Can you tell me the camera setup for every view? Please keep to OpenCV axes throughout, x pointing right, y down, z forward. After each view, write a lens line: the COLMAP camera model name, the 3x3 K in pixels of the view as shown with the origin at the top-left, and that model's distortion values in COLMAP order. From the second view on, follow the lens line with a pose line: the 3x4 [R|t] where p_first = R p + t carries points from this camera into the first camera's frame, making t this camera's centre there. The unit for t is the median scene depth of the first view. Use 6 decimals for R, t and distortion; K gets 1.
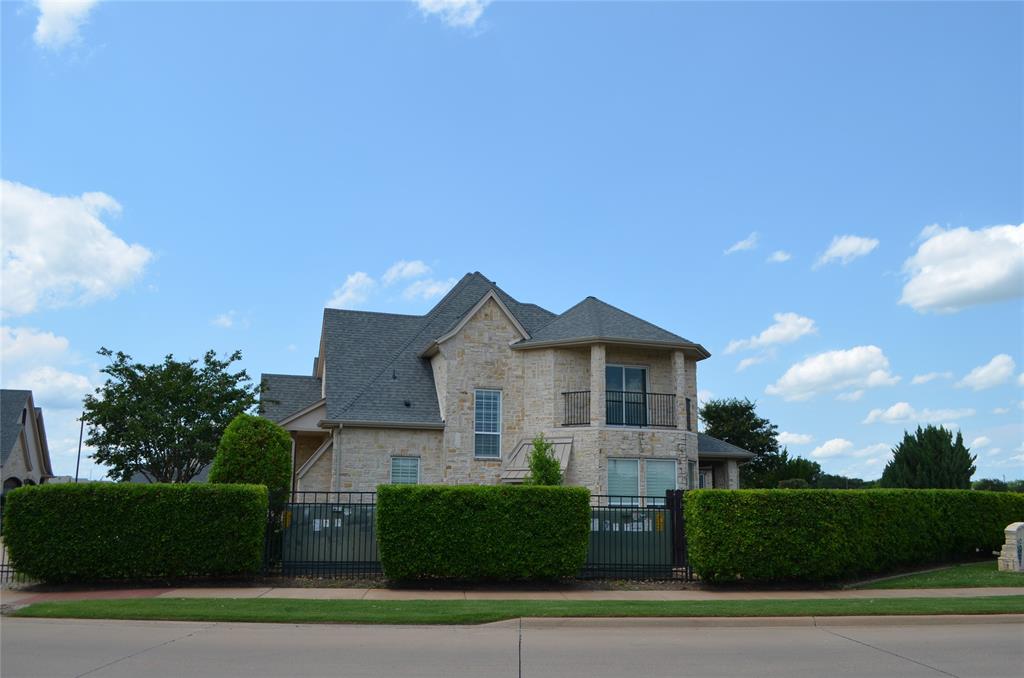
lens RADIAL K [[831.0, 0, 512.0], [0, 831.0, 339.0], [0, 0, 1]] dist [-0.047605, 0.003440]
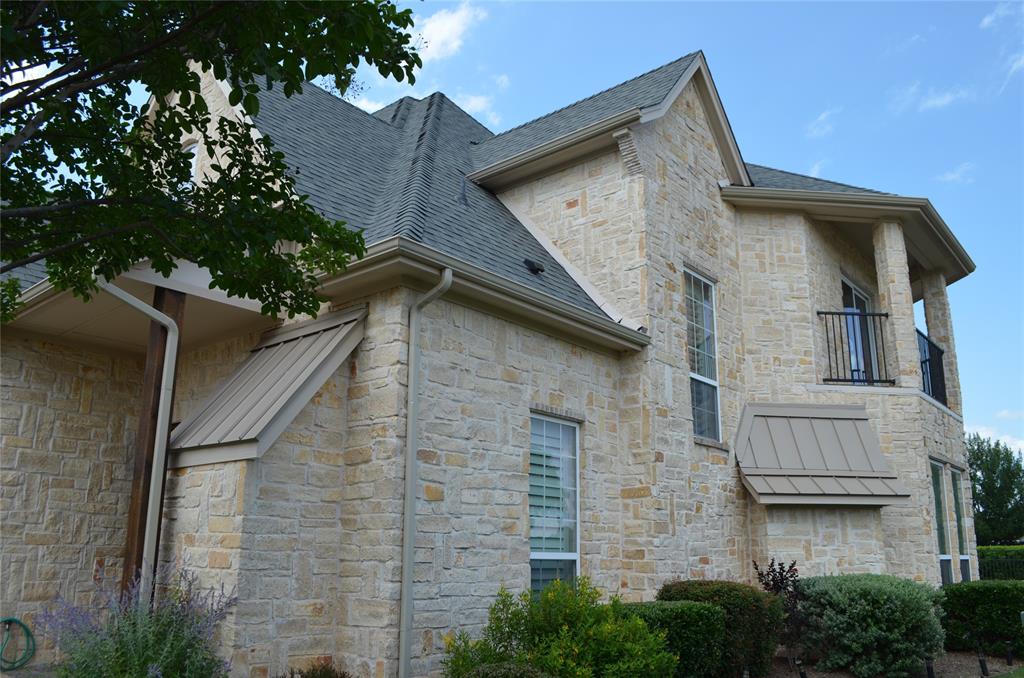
lens RADIAL K [[831.0, 0, 512.0], [0, 831.0, 339.0], [0, 0, 1]] dist [-0.047605, 0.003440]
pose [[0.826611, 0.144795, 0.543827, -0.326978], [-0.105972, 0.989096, -0.102273, 0.146404], [-0.552706, 0.026909, 0.832942, 0.730808]]
